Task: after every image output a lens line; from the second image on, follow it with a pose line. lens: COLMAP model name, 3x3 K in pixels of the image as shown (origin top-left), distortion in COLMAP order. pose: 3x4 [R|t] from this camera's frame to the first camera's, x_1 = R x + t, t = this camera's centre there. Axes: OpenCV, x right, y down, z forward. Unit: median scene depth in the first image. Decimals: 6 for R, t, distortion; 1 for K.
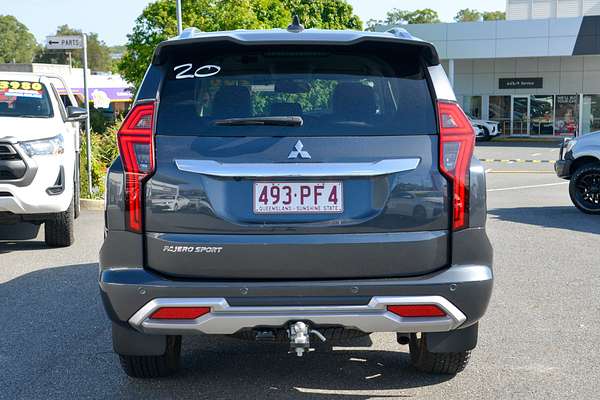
lens RADIAL K [[786.1, 0, 299.3], [0, 786.1, 201.0], [0, 0, 1]] dist [-0.012191, 0.000000]
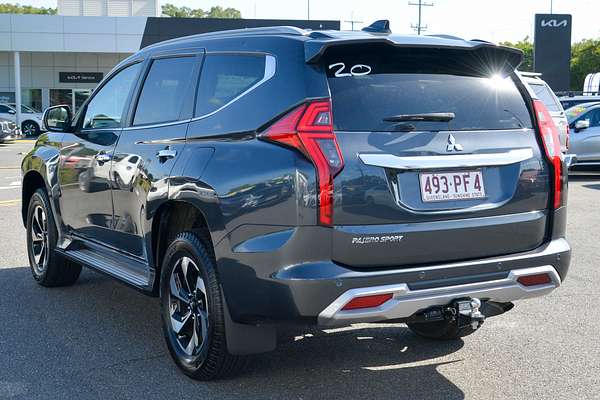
lens RADIAL K [[723.3, 0, 300.2], [0, 723.3, 199.2], [0, 0, 1]] dist [0.003739, 0.000000]
pose [[0.925295, -0.048990, 0.376071, -0.580703], [0.051410, 0.998671, 0.003604, -0.000908], [-0.375748, 0.015999, 0.926584, 0.141796]]
